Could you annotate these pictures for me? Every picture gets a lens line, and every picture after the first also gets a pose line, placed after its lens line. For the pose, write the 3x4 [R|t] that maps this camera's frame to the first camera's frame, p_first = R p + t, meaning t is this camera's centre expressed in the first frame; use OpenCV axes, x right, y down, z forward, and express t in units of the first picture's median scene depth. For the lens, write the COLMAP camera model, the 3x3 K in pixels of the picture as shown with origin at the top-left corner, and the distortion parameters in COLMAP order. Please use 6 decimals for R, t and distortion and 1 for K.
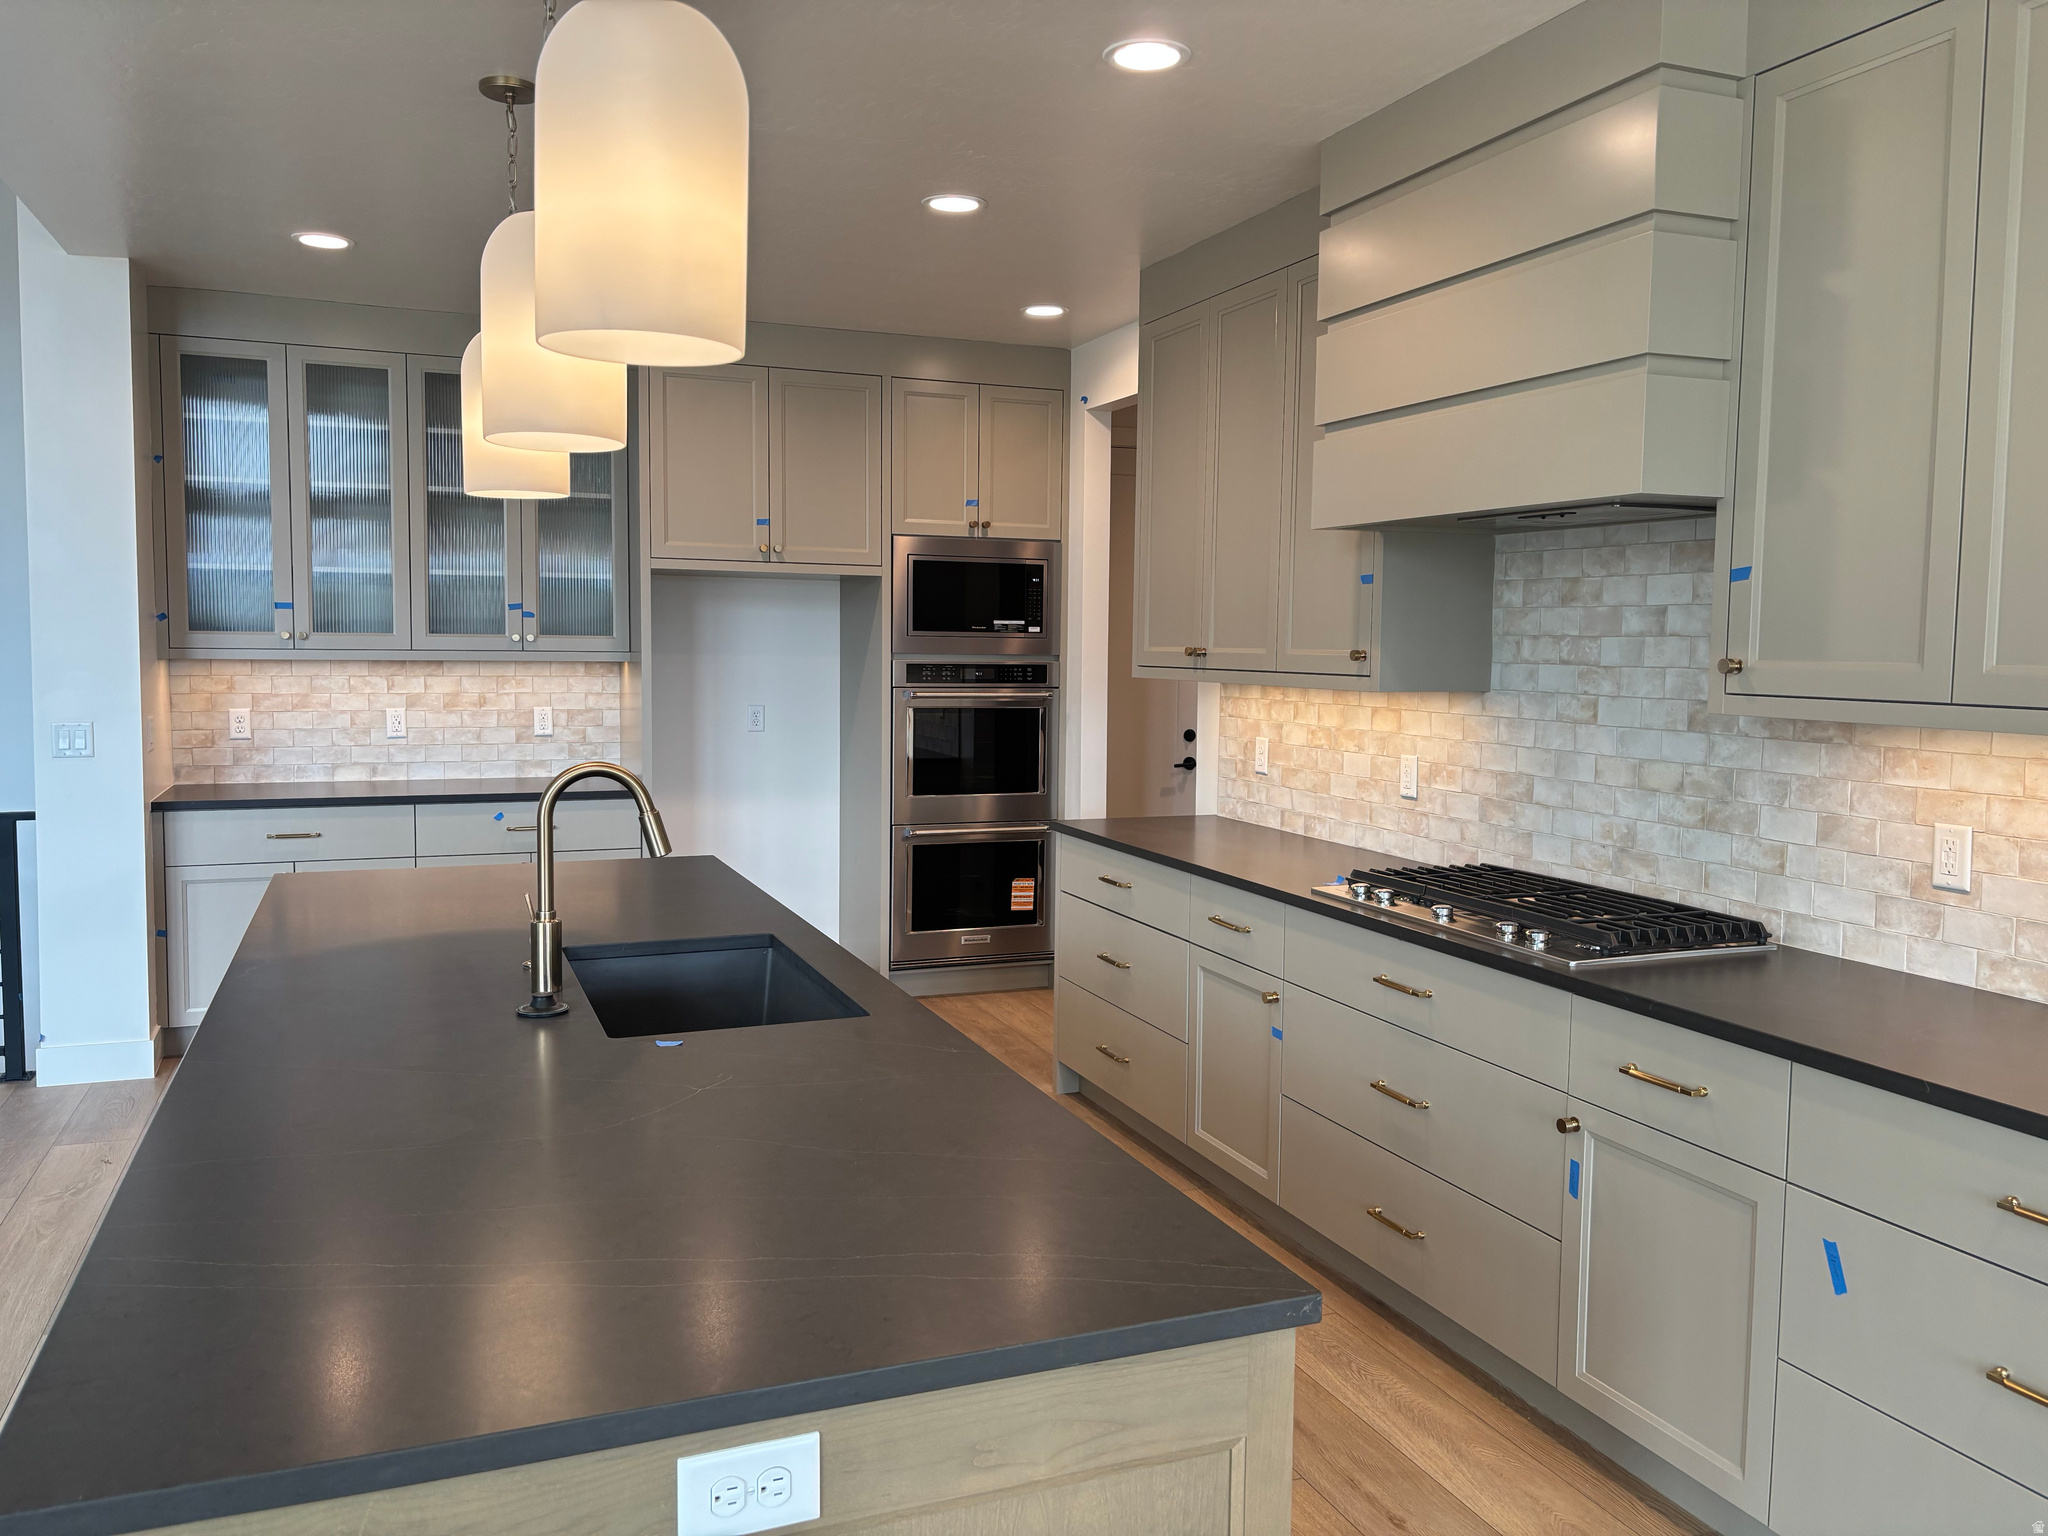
lens RADIAL K [[1518.3, 0, 1024.0], [0, 1518.3, 768.0], [0, 0, 1]] dist [0.005070, 0.001279]
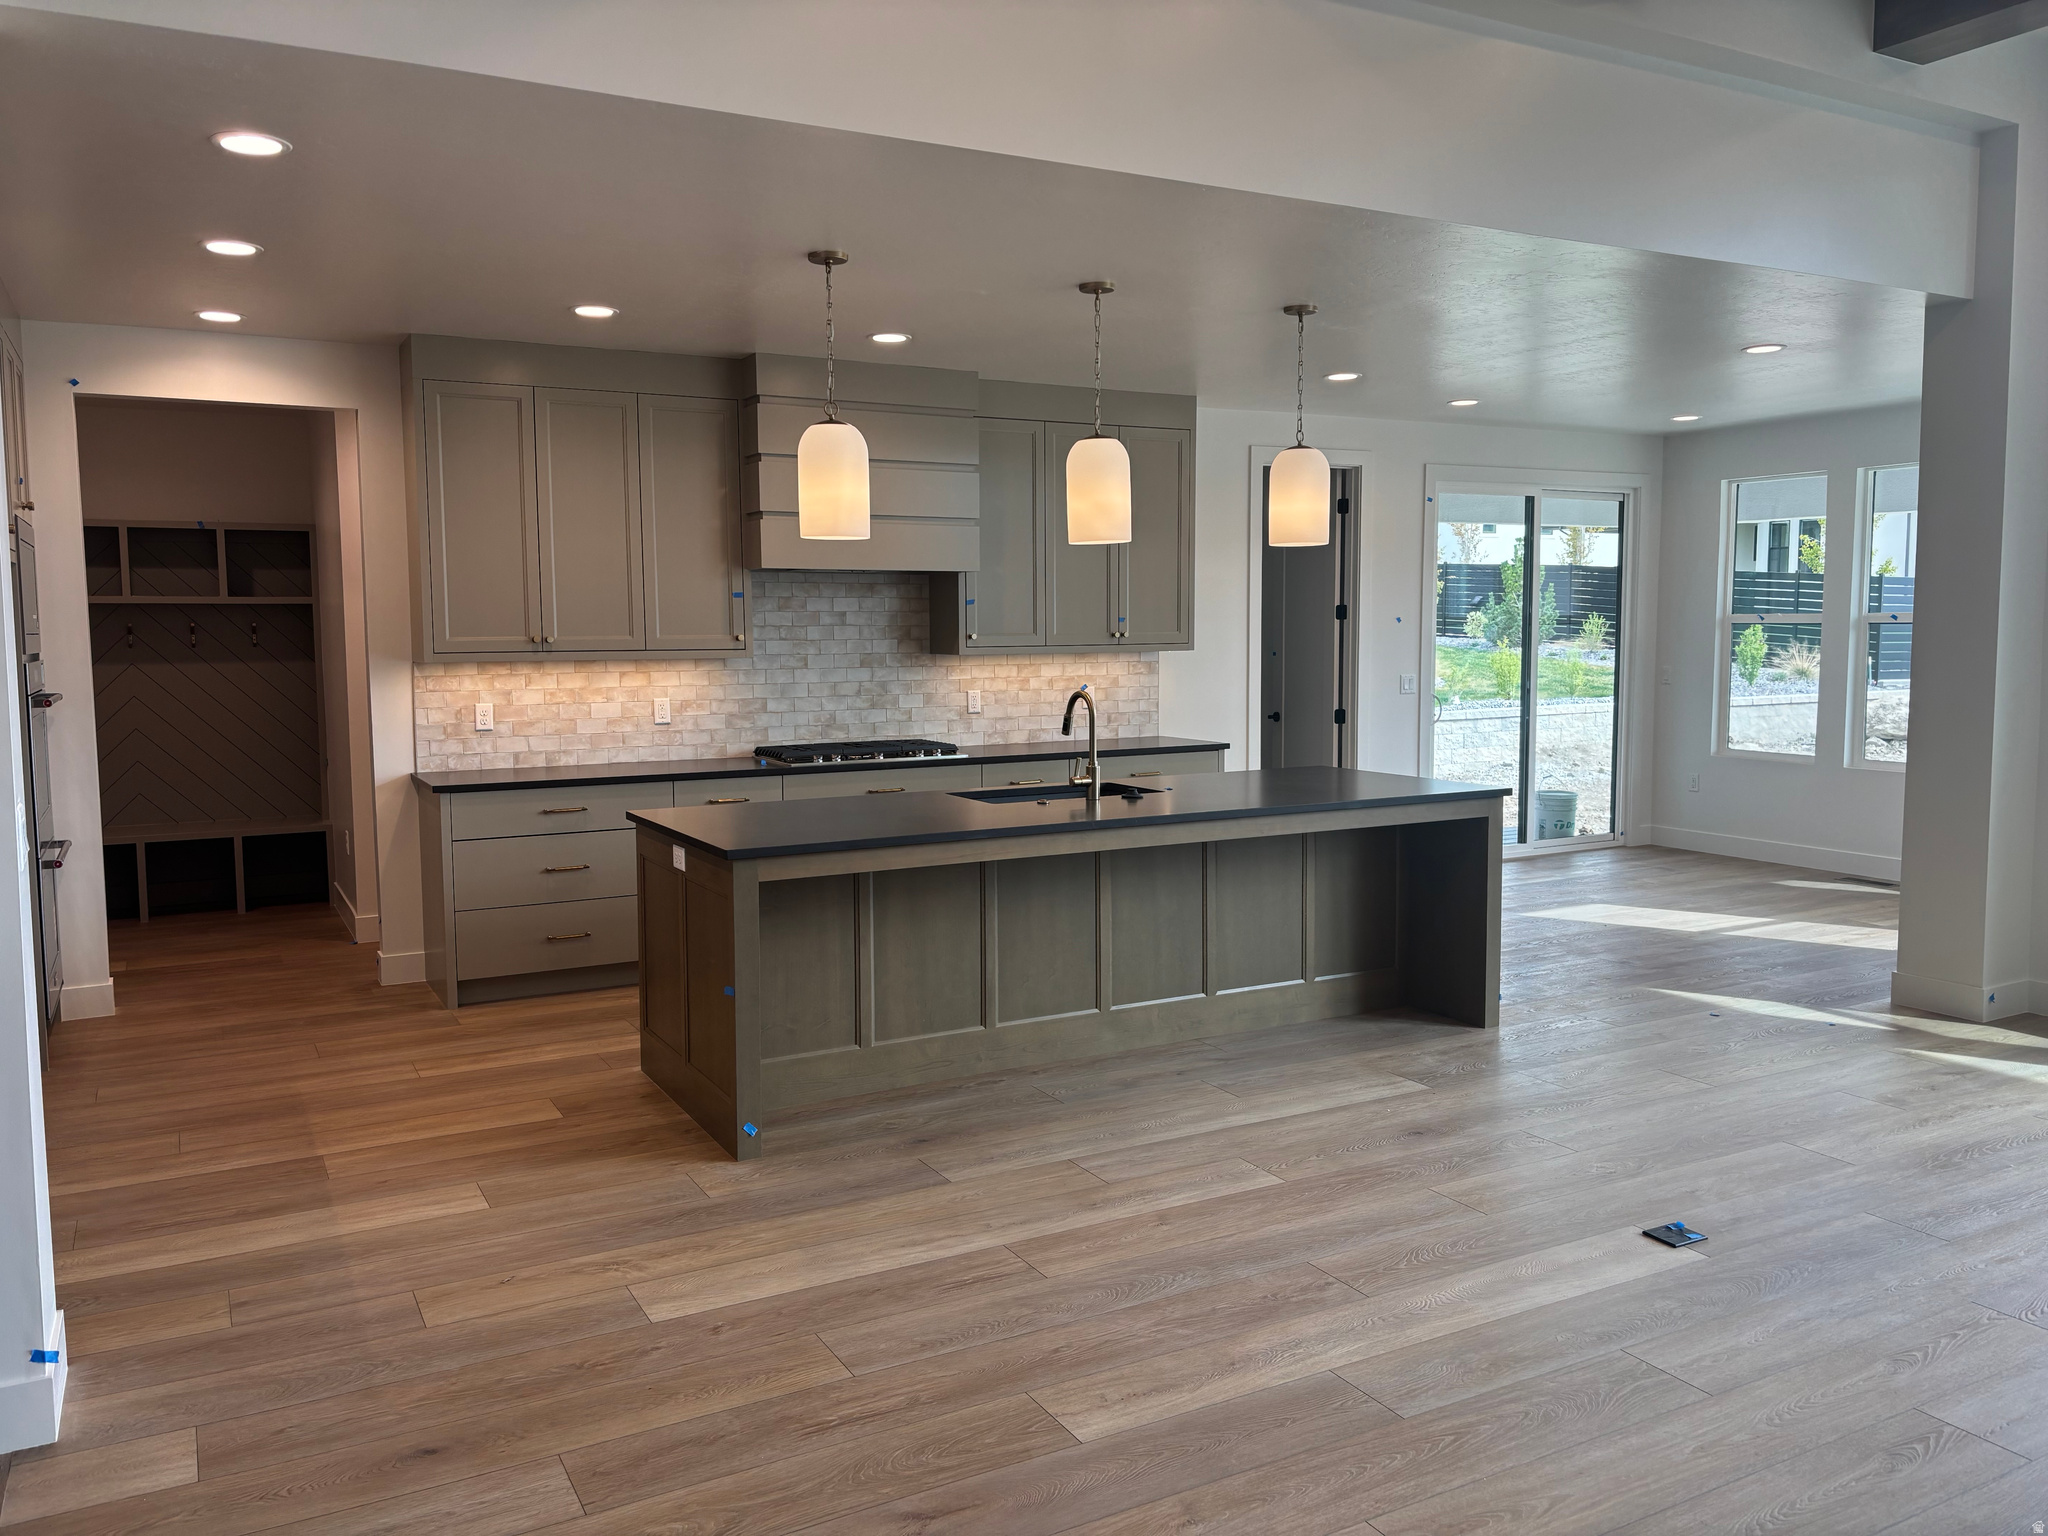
lens RADIAL K [[1518.3, 0, 1024.0], [0, 1518.3, 768.0], [0, 0, 1]] dist [0.005070, 0.001279]
pose [[-0.141709, -0.101638, 0.984677, -1.554298], [0.086157, 0.989674, 0.114553, -0.095752], [-0.986152, 0.101070, -0.131488, 0.896475]]
